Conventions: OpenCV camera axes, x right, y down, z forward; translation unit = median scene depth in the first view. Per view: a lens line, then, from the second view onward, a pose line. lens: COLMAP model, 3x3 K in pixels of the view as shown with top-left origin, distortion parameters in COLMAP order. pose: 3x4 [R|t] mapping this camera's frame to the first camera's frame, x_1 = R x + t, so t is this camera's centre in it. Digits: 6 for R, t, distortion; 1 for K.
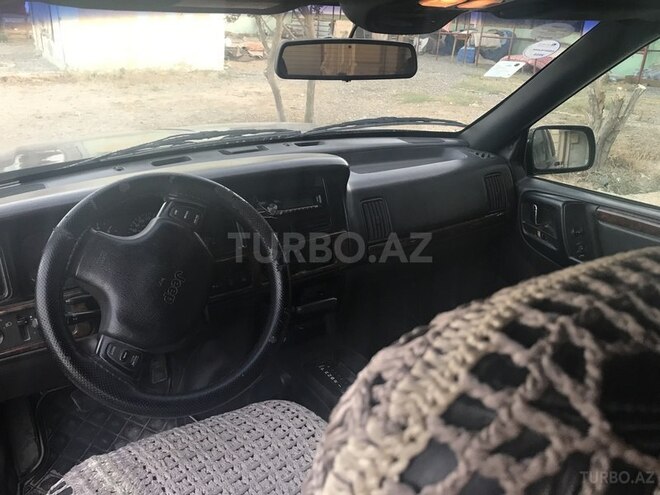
lens RADIAL K [[542.5, 0, 330.0], [0, 542.5, 247.5], [0, 0, 1]] dist [0.012599, -0.008443]
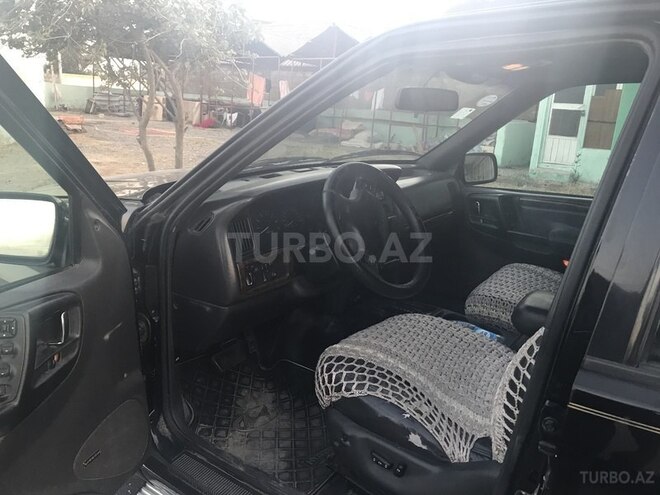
lens RADIAL K [[542.5, 0, 330.0], [0, 542.5, 247.5], [0, 0, 1]] dist [0.012599, -0.008443]
pose [[0.936746, -0.081974, 0.340276, -0.499588], [0.124802, 0.986513, -0.105911, 0.145390], [-0.327005, 0.141679, 0.934342, -0.248529]]
